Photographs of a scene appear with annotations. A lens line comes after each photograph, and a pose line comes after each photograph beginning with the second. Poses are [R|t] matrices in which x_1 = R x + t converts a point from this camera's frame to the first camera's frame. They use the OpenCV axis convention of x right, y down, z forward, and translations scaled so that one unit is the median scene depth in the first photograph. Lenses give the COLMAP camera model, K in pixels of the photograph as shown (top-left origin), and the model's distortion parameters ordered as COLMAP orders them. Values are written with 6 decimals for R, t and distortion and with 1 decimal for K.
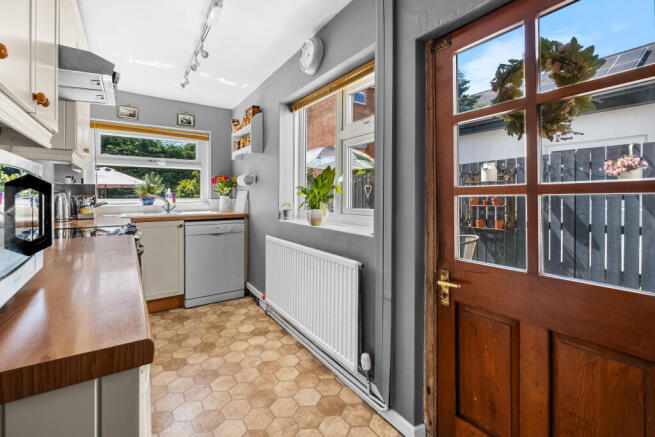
lens RADIAL K [[306.4, 0, 327.5], [0, 306.4, 197.6], [0, 0, 1]] dist [-0.000011, 0.000120]
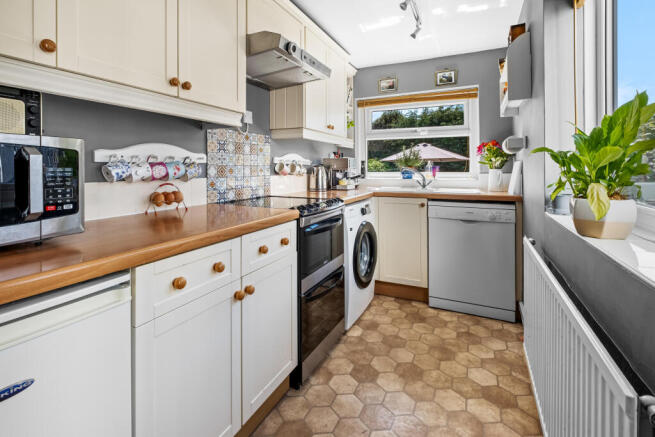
lens RADIAL K [[306.8, 0, 326.7], [0, 306.8, 167.8], [0, 0, 1]] dist [0.000454, -0.000080]
pose [[0.473550, -0.004145, -0.880757, 0.131790], [-0.005979, 0.999951, -0.007921, -0.001273], [0.880747, 0.009017, 0.473502, 0.369798]]
